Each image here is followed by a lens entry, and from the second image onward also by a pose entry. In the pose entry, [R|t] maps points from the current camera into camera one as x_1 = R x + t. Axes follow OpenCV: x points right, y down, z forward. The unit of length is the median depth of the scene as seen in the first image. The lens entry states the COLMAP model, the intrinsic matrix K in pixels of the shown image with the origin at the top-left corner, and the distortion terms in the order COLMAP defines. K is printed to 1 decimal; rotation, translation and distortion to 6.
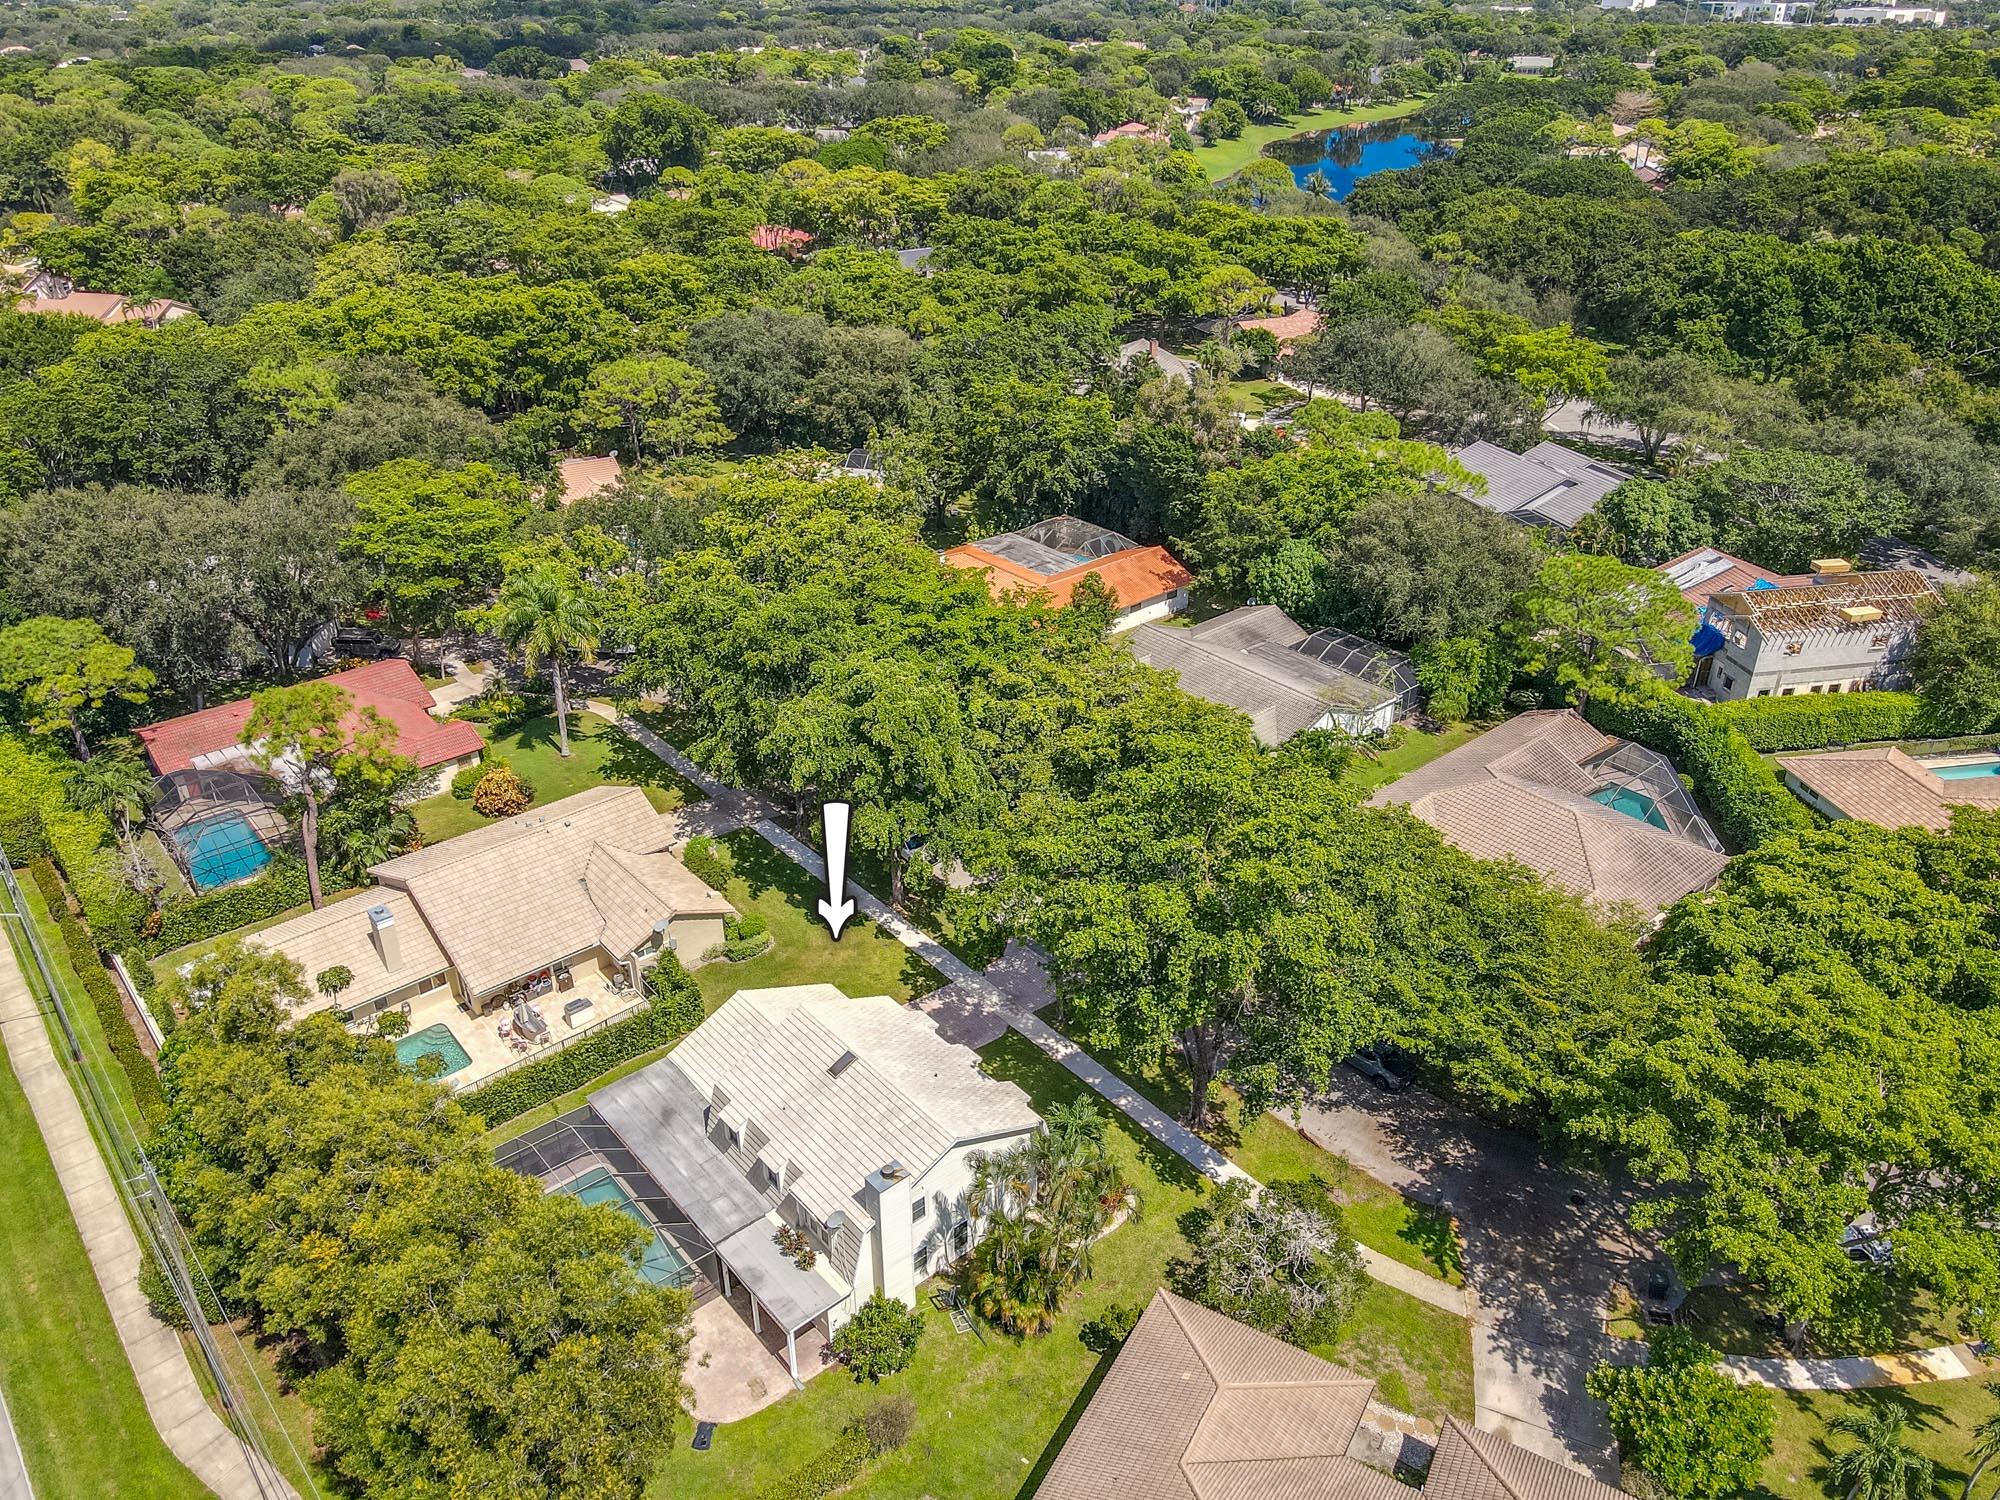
lens RADIAL K [[1446.6, 0, 1006.6], [0, 1446.6, 743.5], [0, 0, 1]] dist [-0.003055, -0.002023]
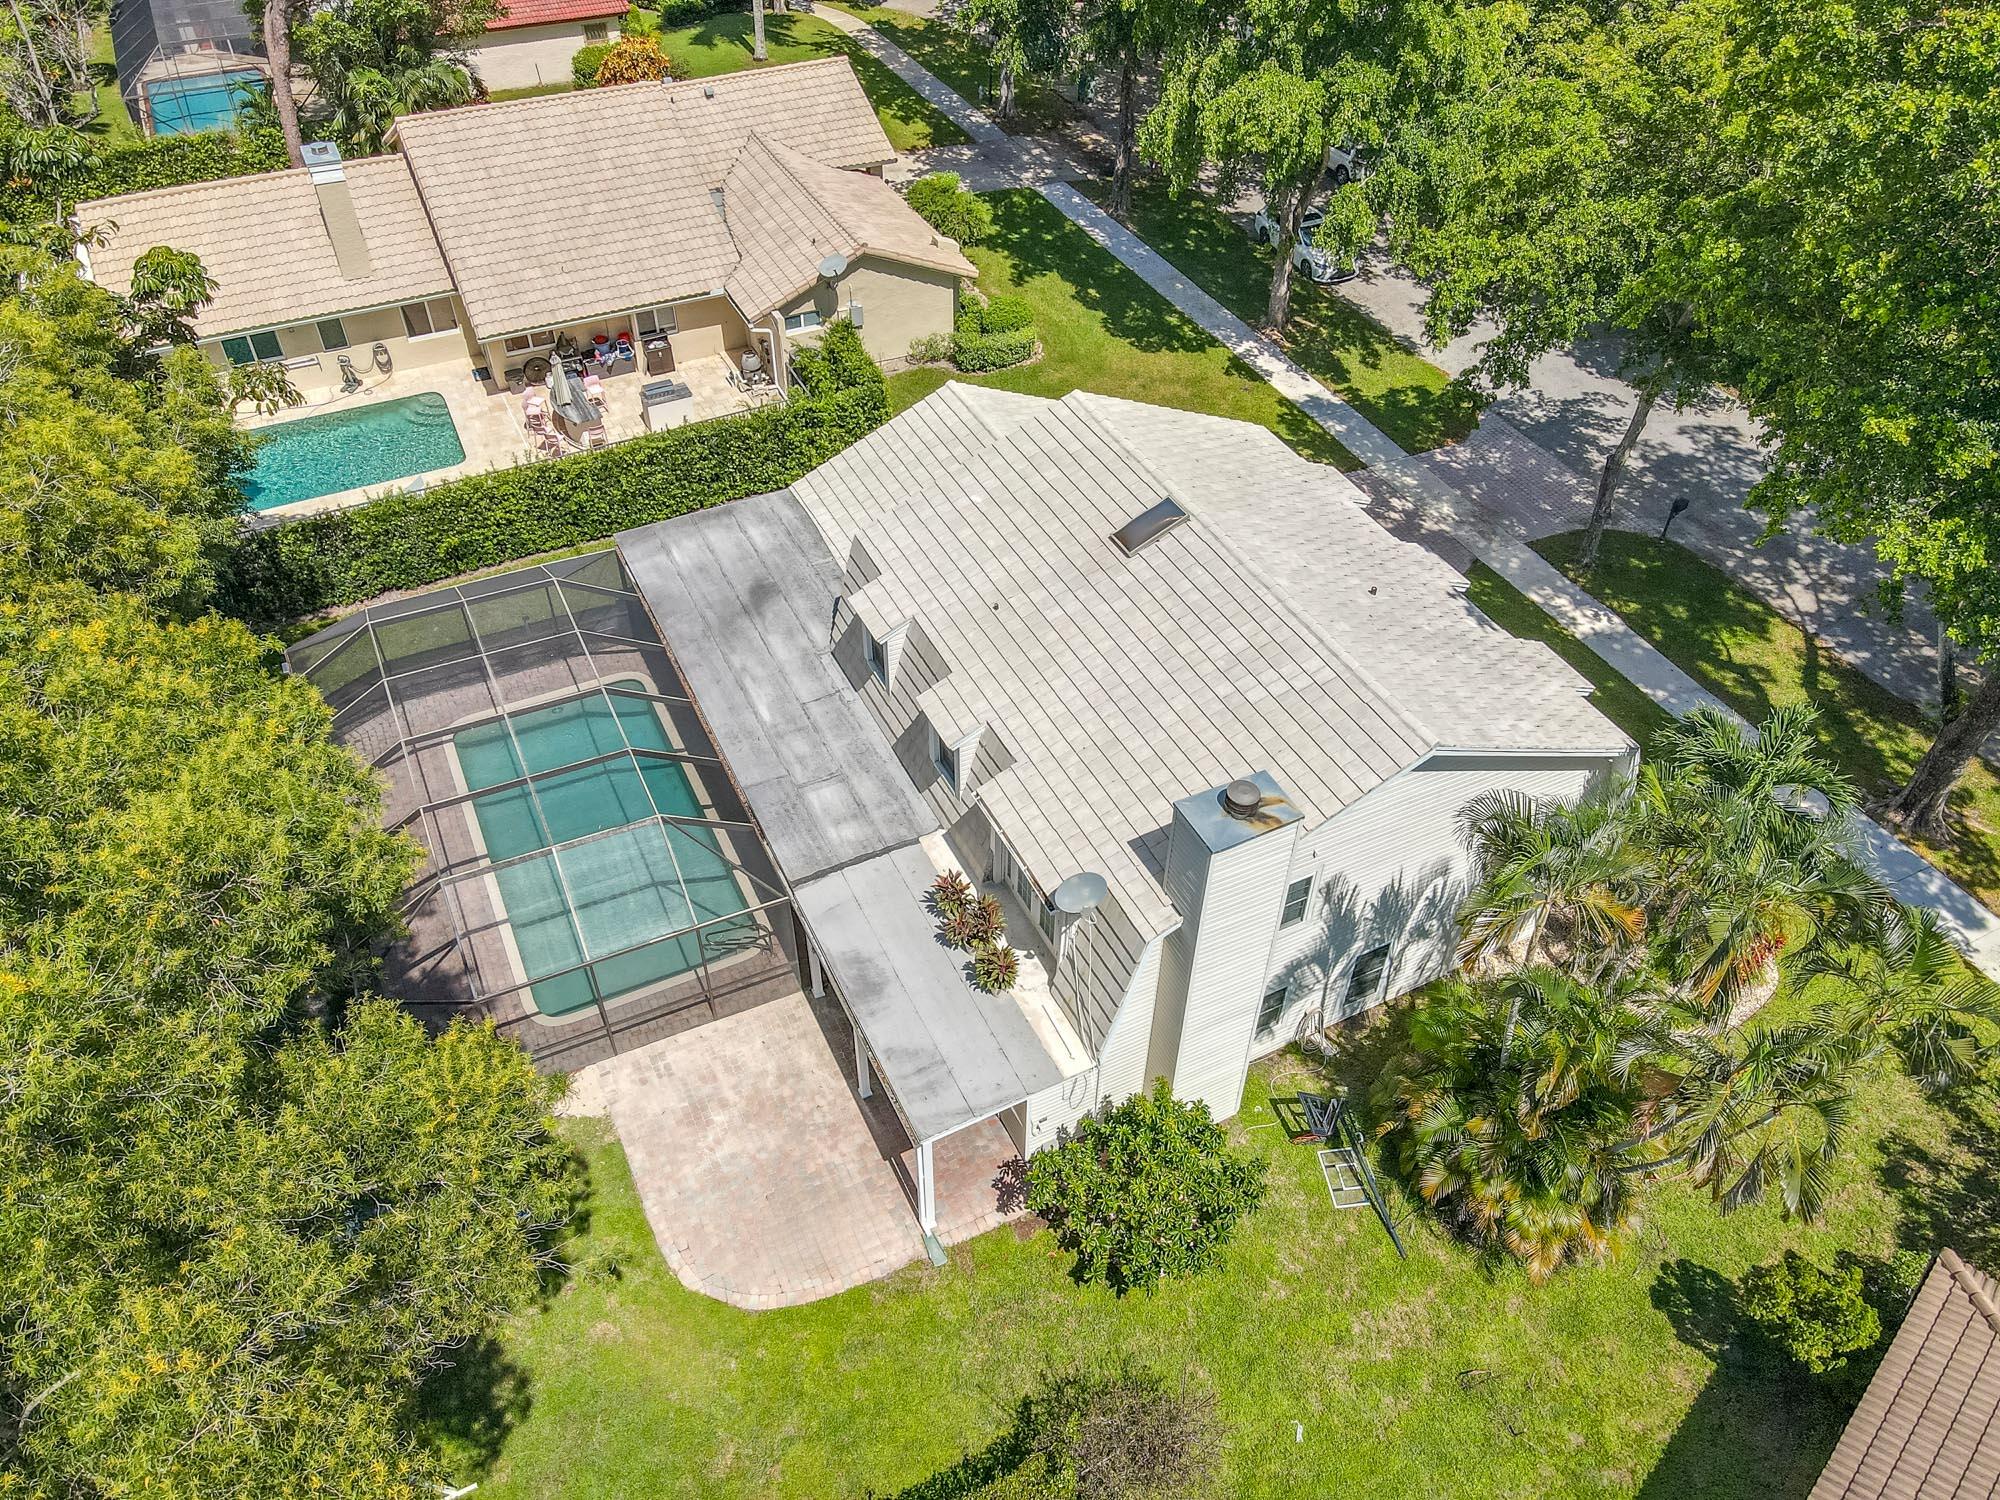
lens RADIAL K [[1446.6, 0, 1006.6], [0, 1446.6, 743.5], [0, 0, 1]] dist [-0.003055, -0.002023]
pose [[0.969216, 0.179673, -0.168341, -0.070774], [-0.130556, 0.954723, 0.267318, 0.170852], [0.208749, -0.237111, 0.948790, 0.571336]]
